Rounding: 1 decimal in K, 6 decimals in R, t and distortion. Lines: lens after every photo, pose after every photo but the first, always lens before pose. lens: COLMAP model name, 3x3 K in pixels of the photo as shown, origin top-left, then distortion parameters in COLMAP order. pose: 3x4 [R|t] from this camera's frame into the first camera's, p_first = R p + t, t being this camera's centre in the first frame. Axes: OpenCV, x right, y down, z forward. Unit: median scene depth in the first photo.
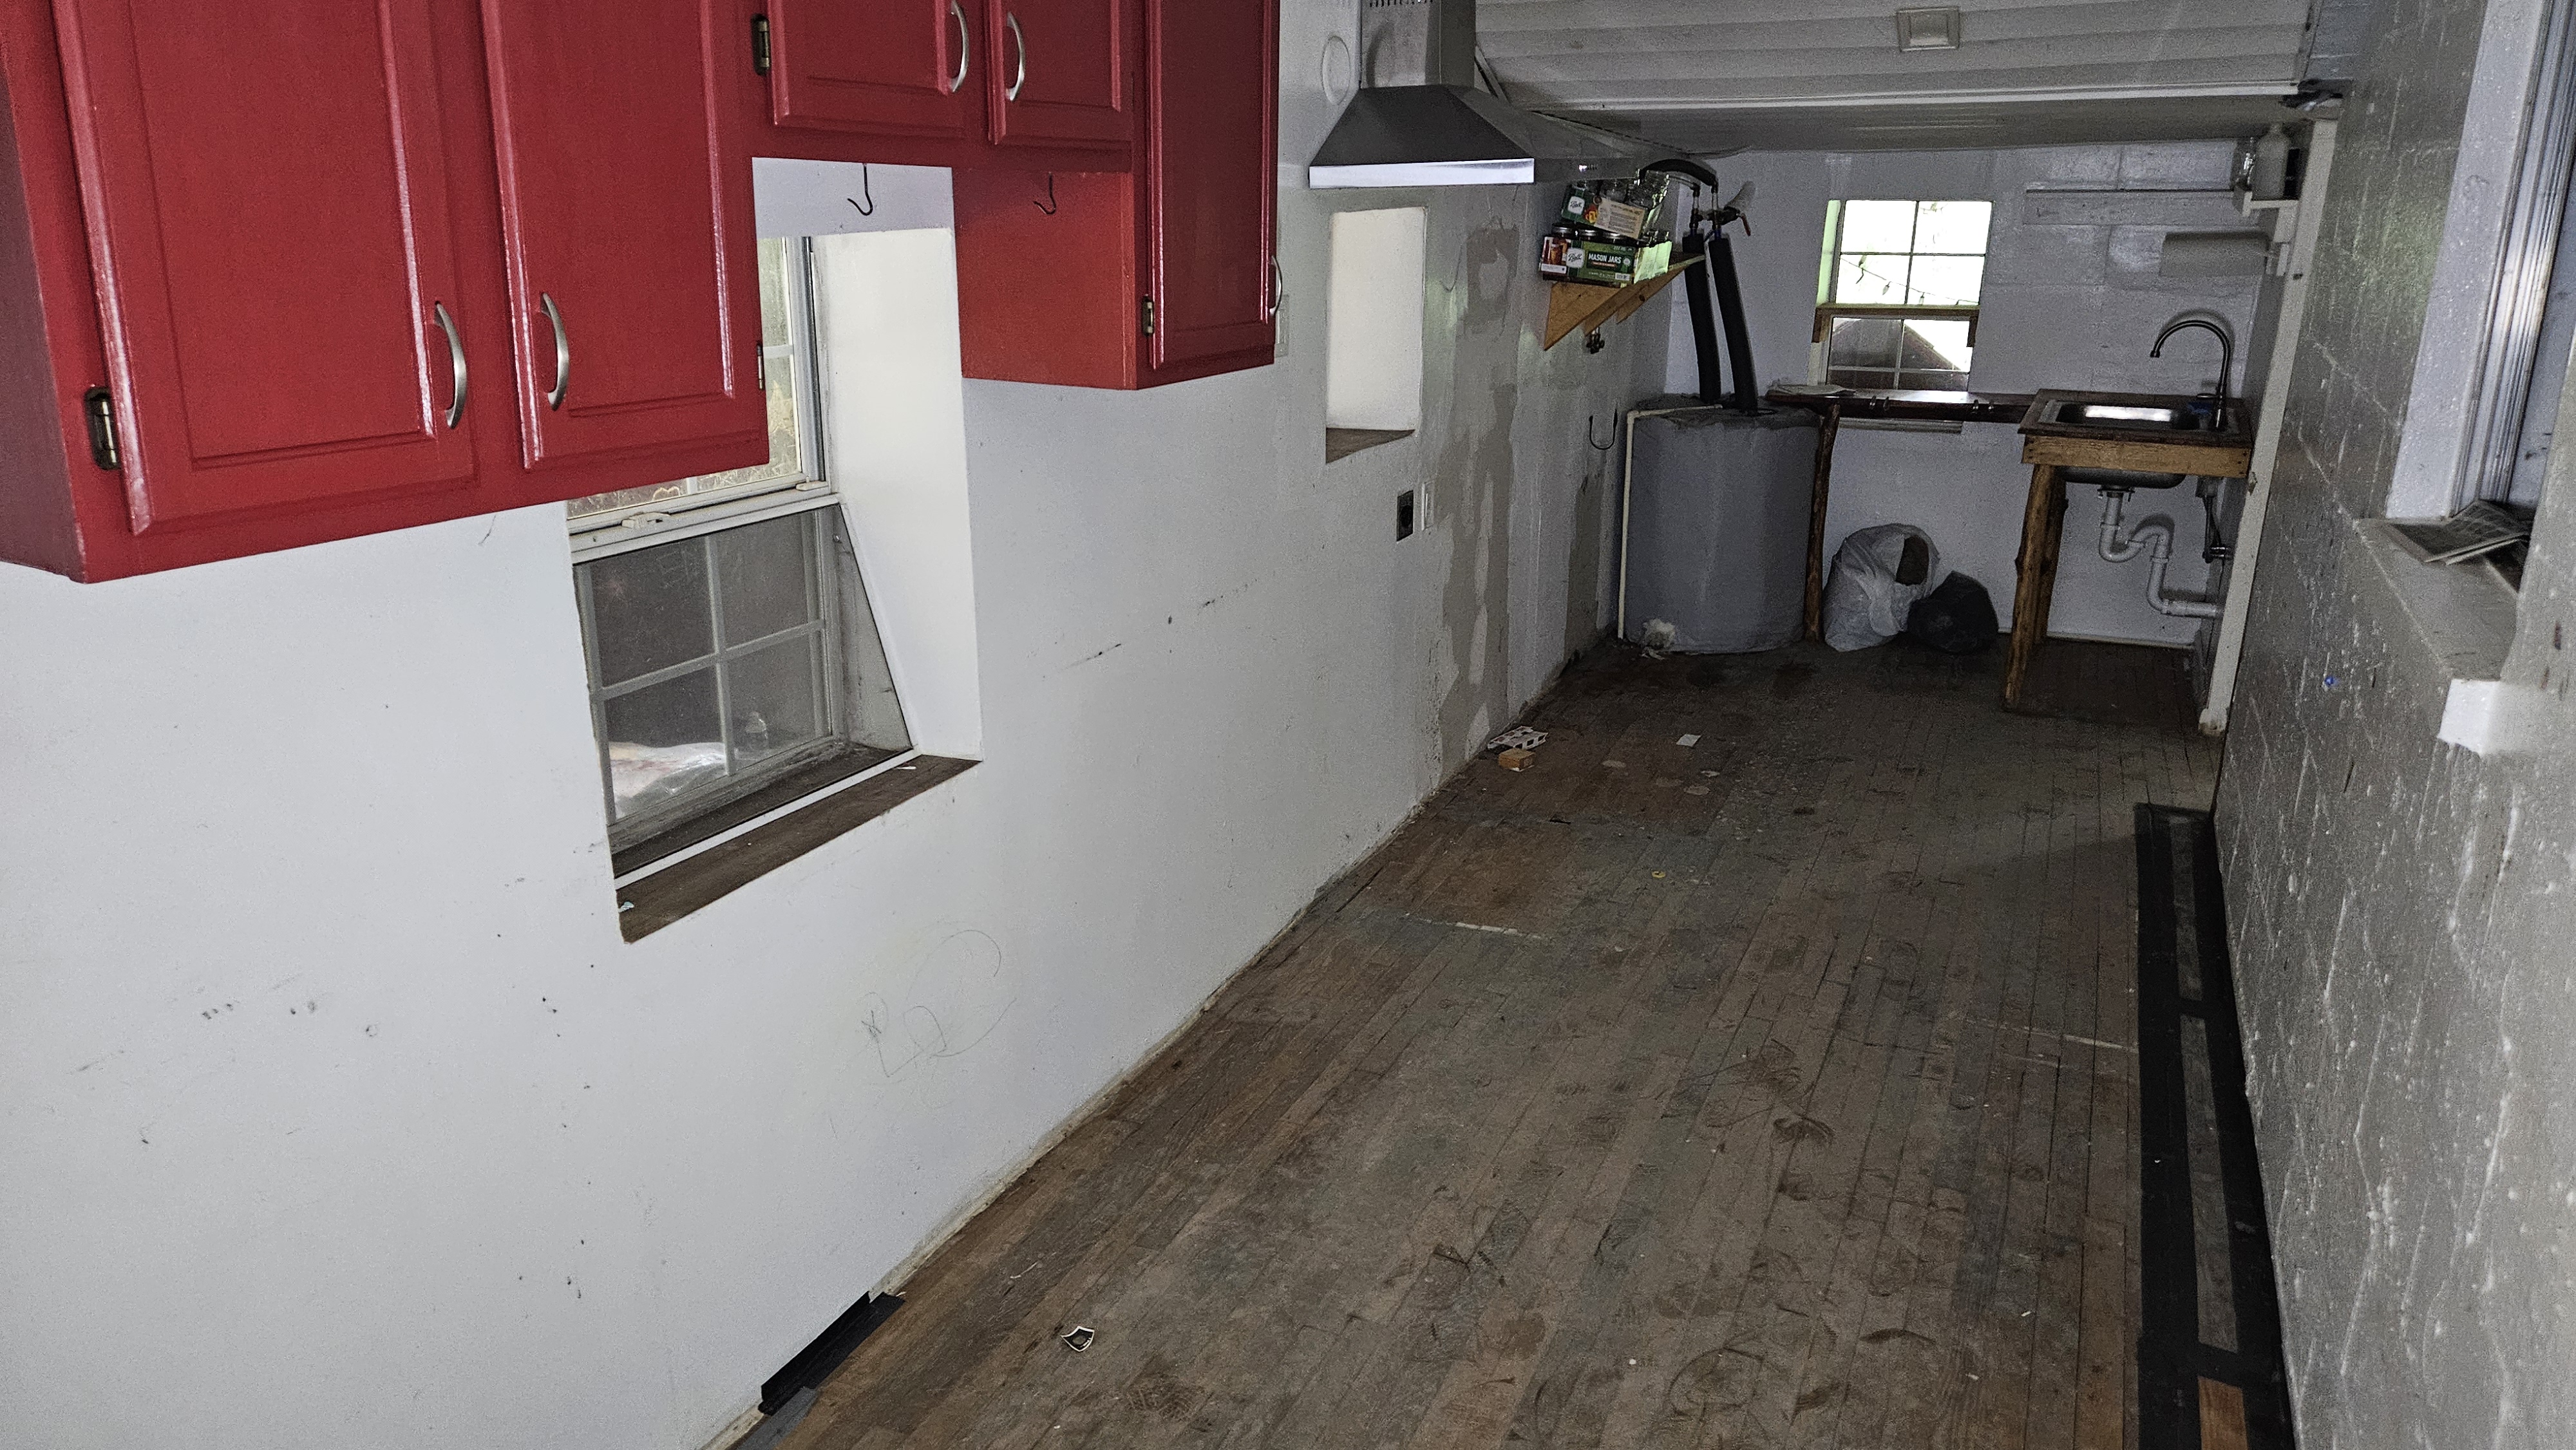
lens RADIAL K [[1746.6, 0, 1285.3], [0, 1746.6, 724.6], [0, 0, 1]] dist [0.065280, -0.017447]
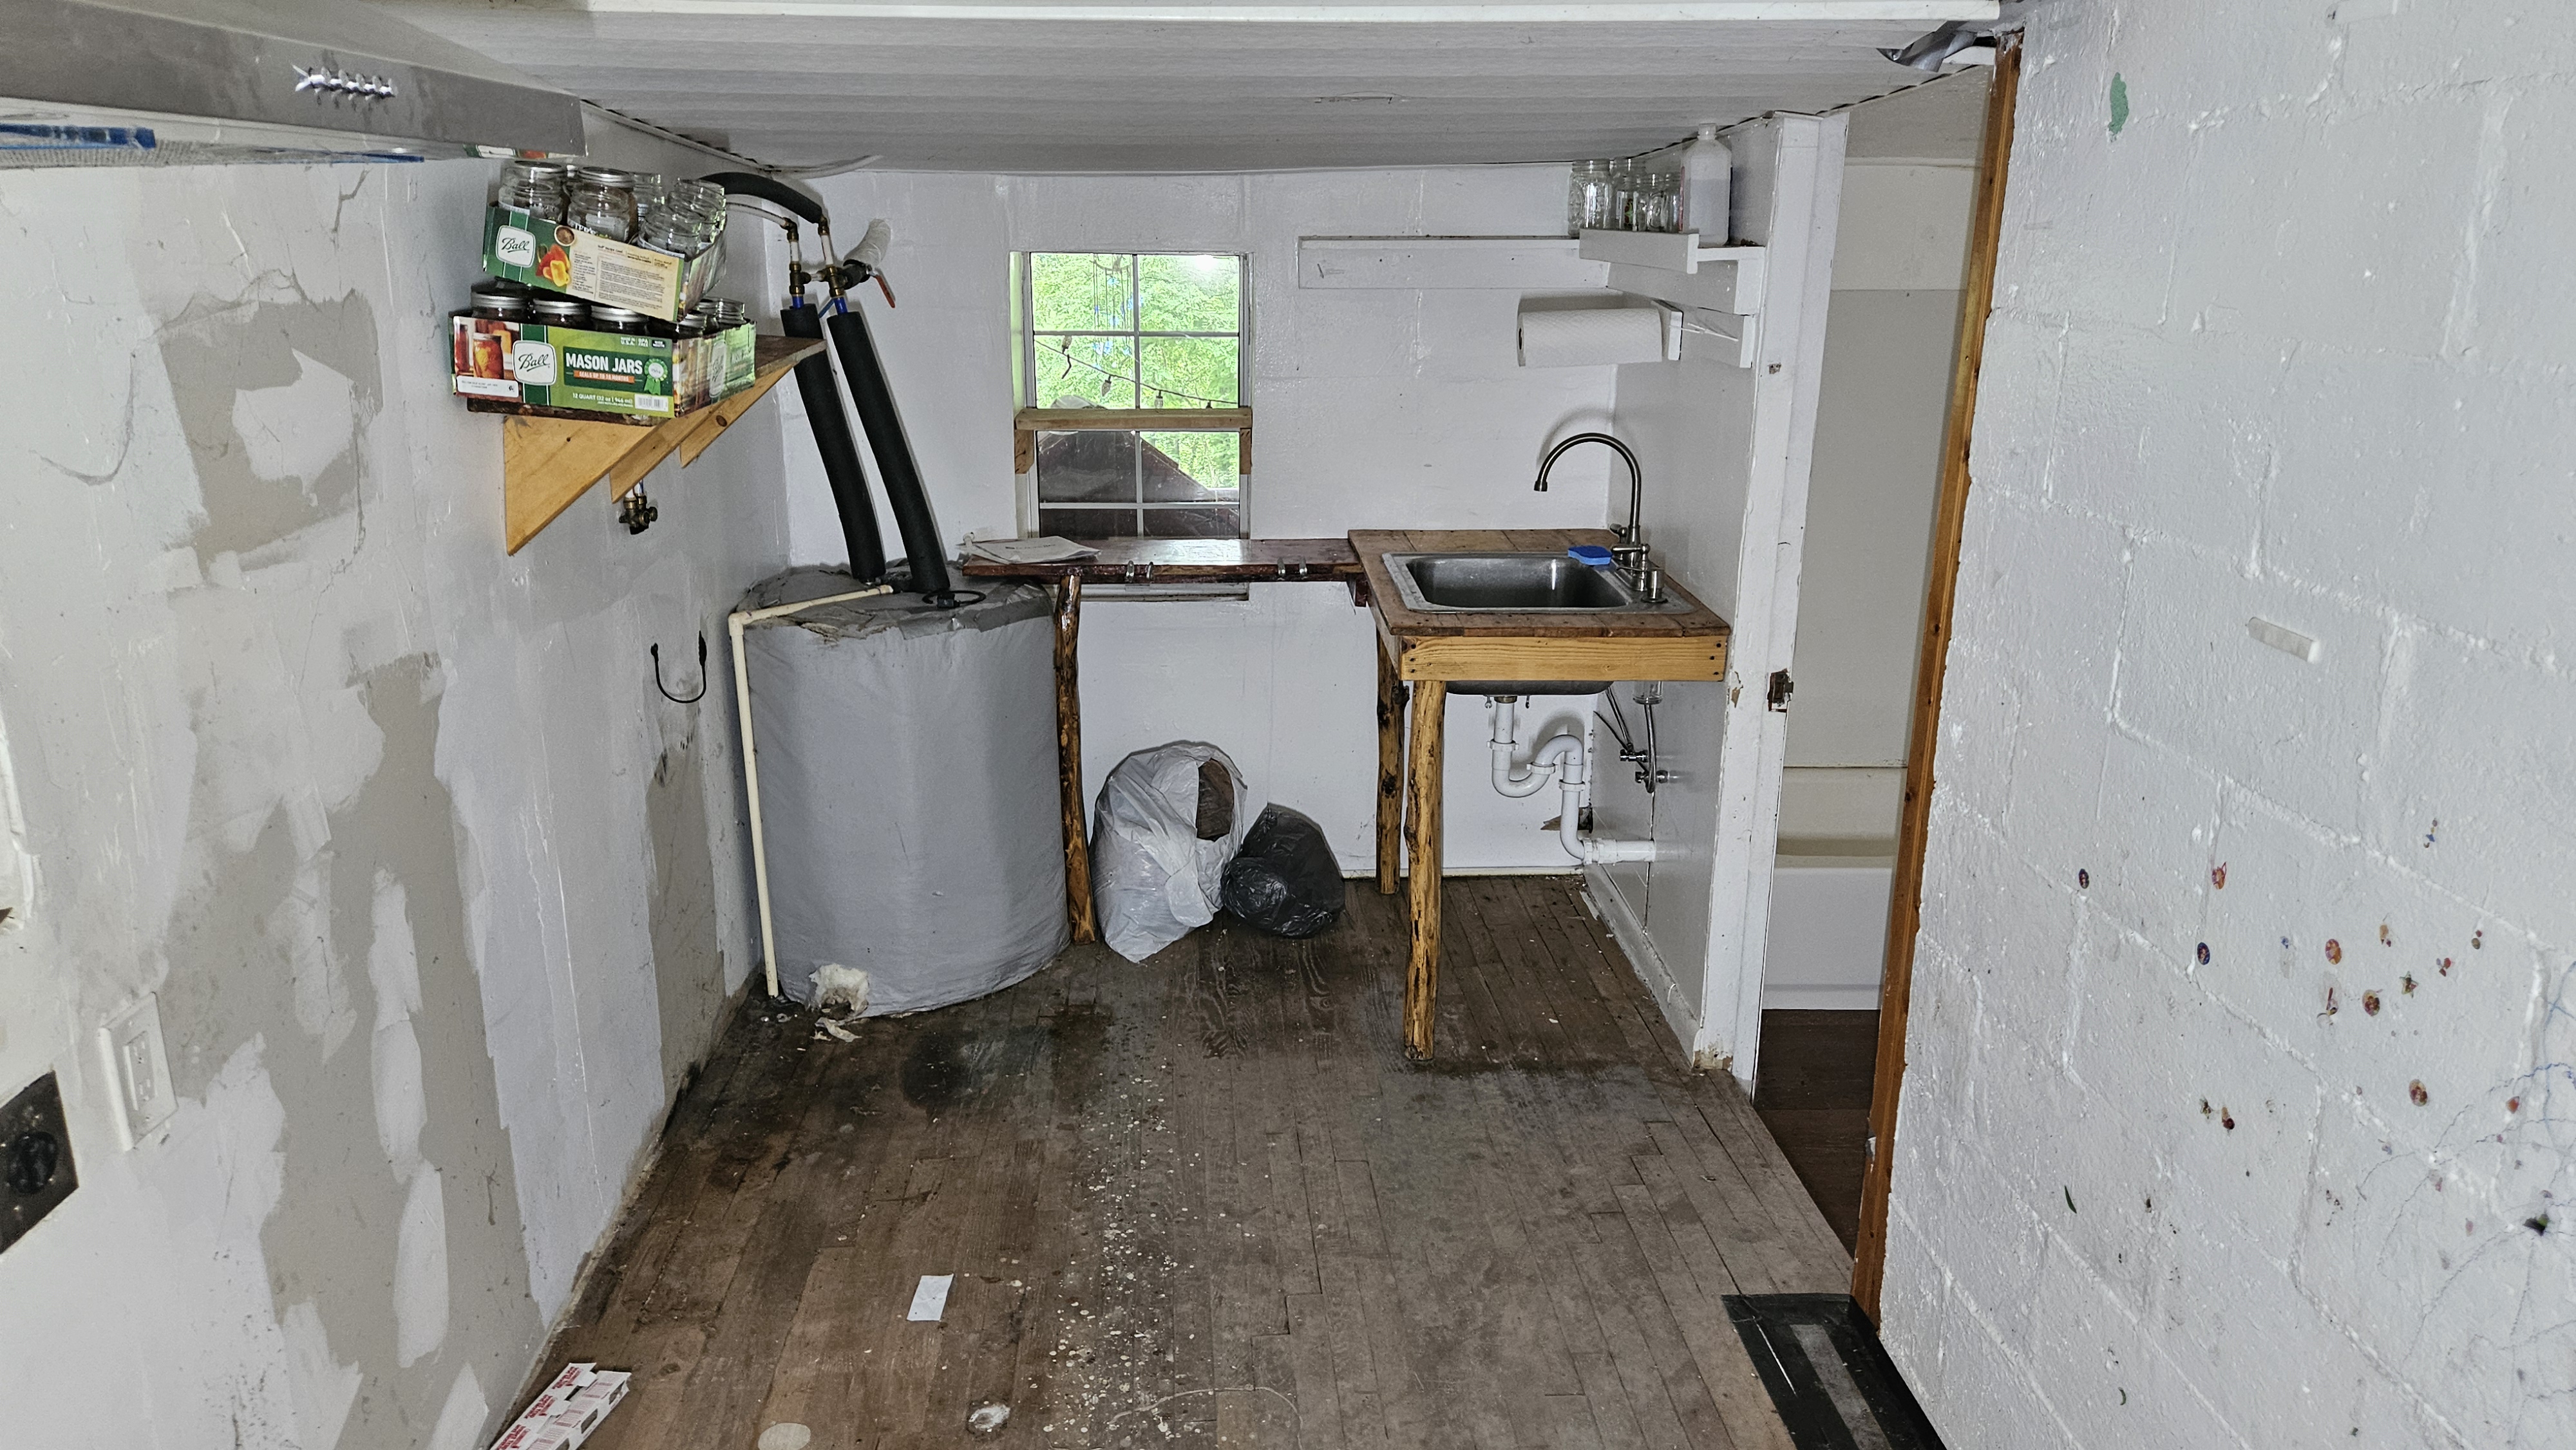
lens RADIAL K [[1746.6, 0, 1283.9], [0, 1746.6, 729.2], [0, 0, 1]] dist [0.065280, -0.017447]
pose [[0.888548, -0.125723, 0.441220, 0.101609], [0.138913, 0.990302, 0.002432, -0.121275], [-0.437247, 0.059130, 0.897396, 0.424410]]
